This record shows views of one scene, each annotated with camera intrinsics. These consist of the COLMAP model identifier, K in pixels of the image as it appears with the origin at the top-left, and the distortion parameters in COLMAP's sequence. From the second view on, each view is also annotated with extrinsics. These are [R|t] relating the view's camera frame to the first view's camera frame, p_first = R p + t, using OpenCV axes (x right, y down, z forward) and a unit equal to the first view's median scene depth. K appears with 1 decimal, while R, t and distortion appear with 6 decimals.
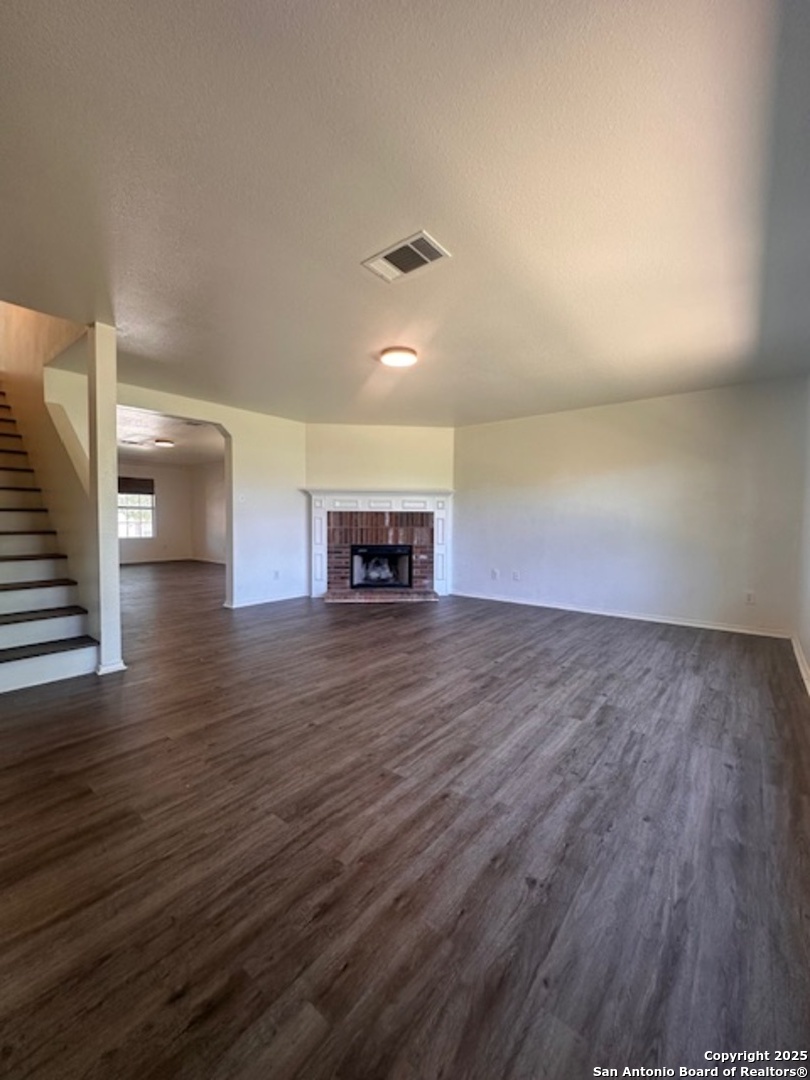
lens RADIAL K [[430.9, 0, 405.6], [0, 430.9, 539.3], [0, 0, 1]] dist [-0.002775, -0.000021]
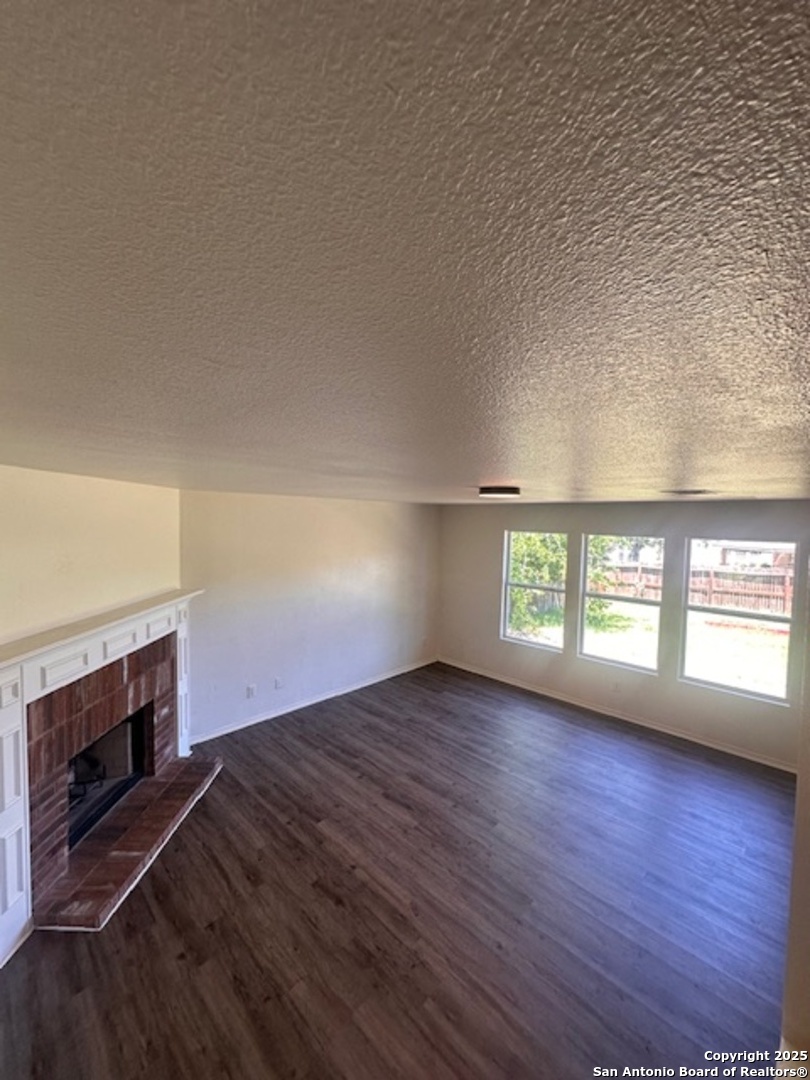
lens RADIAL K [[430.9, 0, 405.6], [0, 430.9, 539.3], [0, 0, 1]] dist [-0.002775, -0.000021]
pose [[0.091466, -0.054330, 0.994325, -0.501680], [0.023608, 0.998348, 0.052379, -0.216289], [-0.995528, 0.018683, 0.092597, 0.628599]]
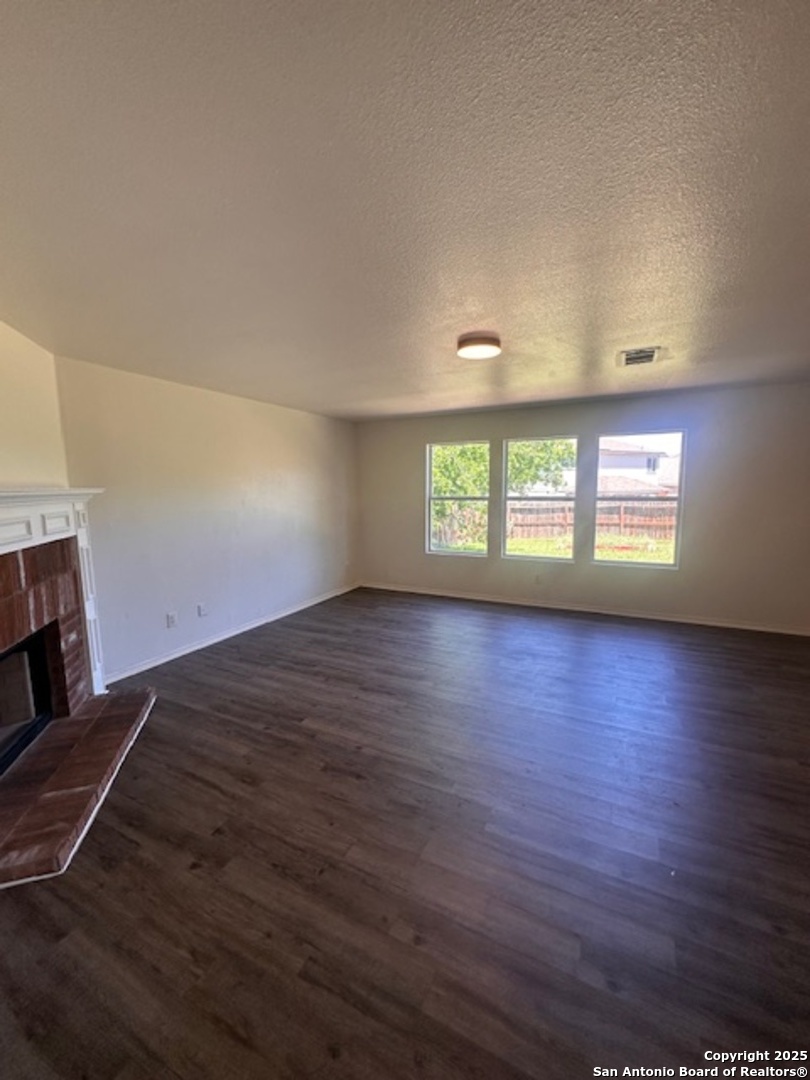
lens RADIAL K [[430.9, 0, 405.6], [0, 430.9, 539.3], [0, 0, 1]] dist [-0.002775, -0.000021]
pose [[-0.210339, -0.129765, 0.968978, -0.464204], [0.051370, 0.988315, 0.143505, -0.108818], [-0.976278, 0.079961, -0.201216, 0.752927]]
